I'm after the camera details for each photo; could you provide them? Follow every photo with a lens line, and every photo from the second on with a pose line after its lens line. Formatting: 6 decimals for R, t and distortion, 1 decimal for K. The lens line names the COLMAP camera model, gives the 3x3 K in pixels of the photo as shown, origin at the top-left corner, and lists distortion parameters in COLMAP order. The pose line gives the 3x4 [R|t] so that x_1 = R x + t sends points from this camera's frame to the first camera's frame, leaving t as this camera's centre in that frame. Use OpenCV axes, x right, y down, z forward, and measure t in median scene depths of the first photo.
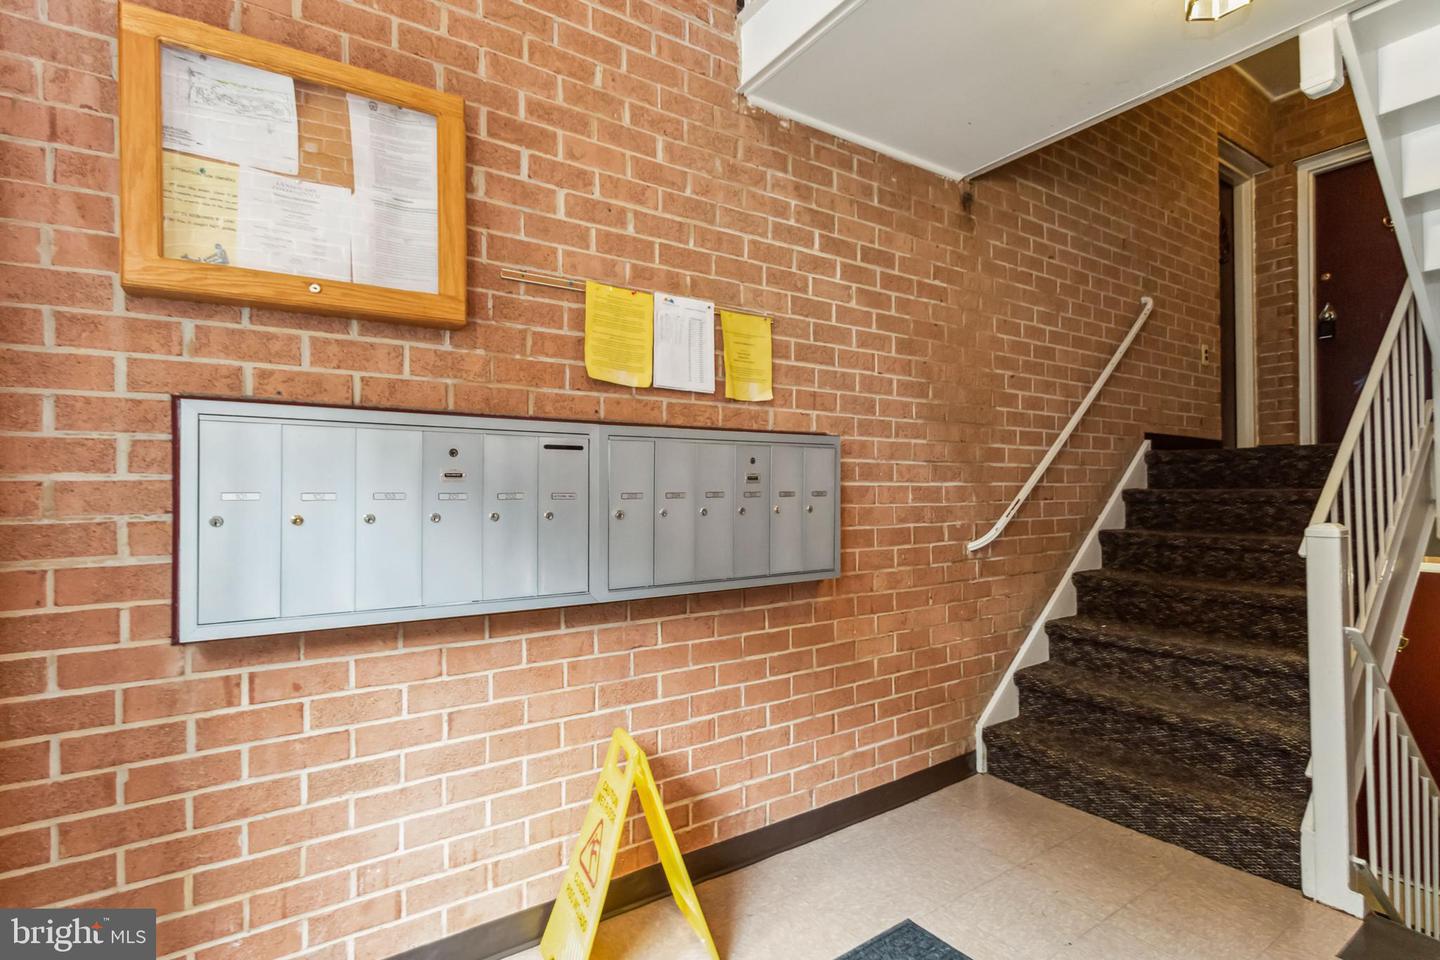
lens RADIAL K [[684.0, 0, 714.0], [0, 684.0, 483.5], [0, 0, 1]] dist [0.004459, -0.000707]
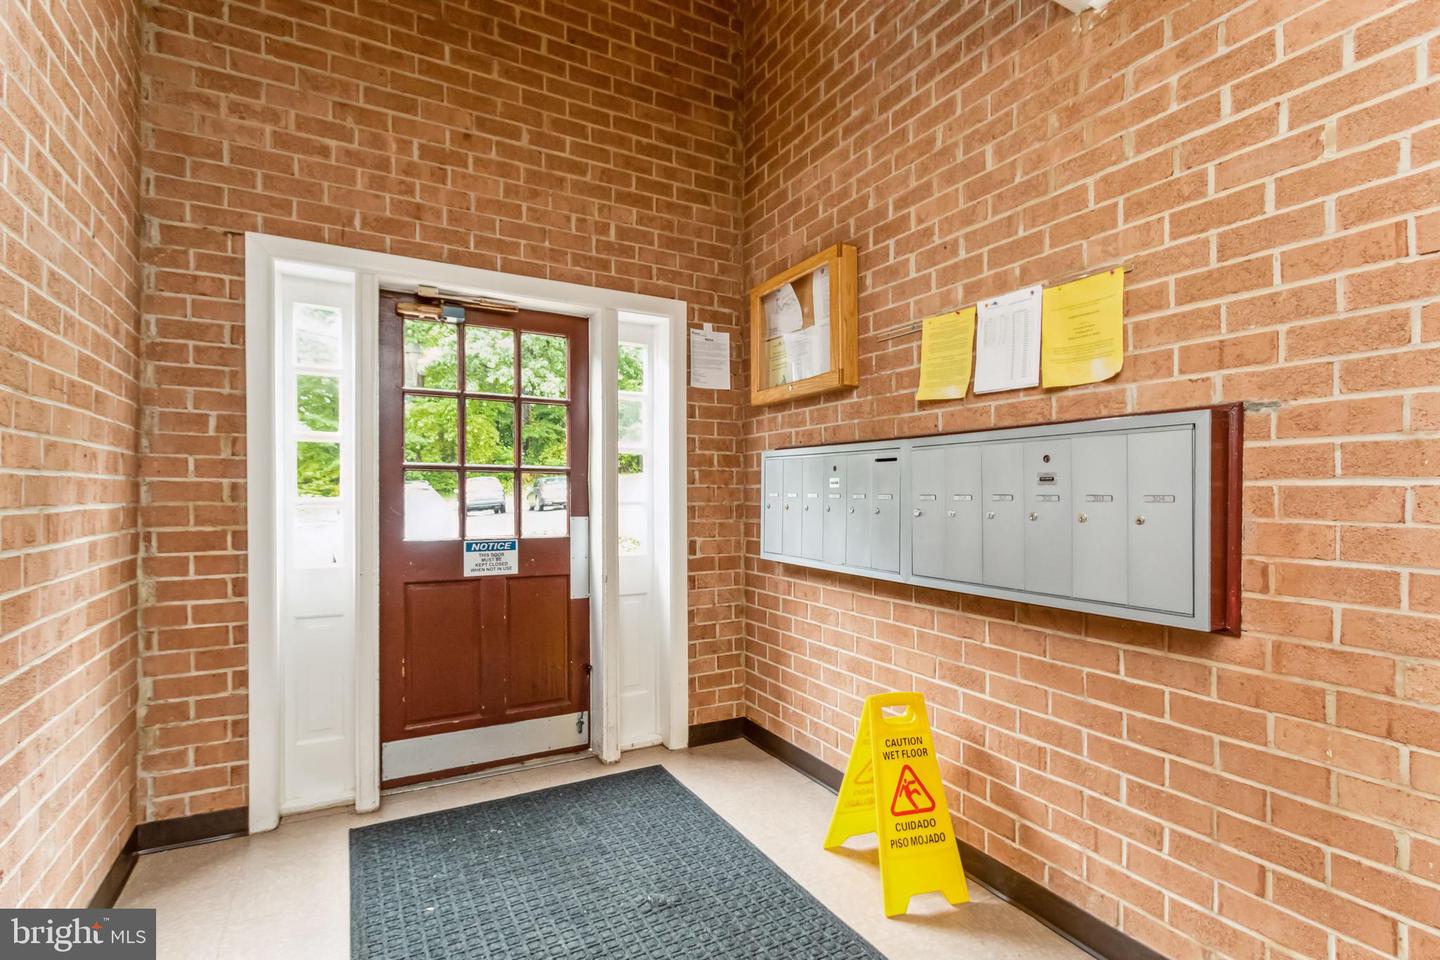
lens RADIAL K [[684.0, 0, 716.4], [0, 684.0, 486.2], [0, 0, 1]] dist [0.004459, -0.000707]
pose [[-0.091976, -0.004440, -0.995751, 0.970192], [0.009986, 0.999936, -0.005381, 0.001572], [0.995711, -0.010438, -0.091926, 0.684569]]
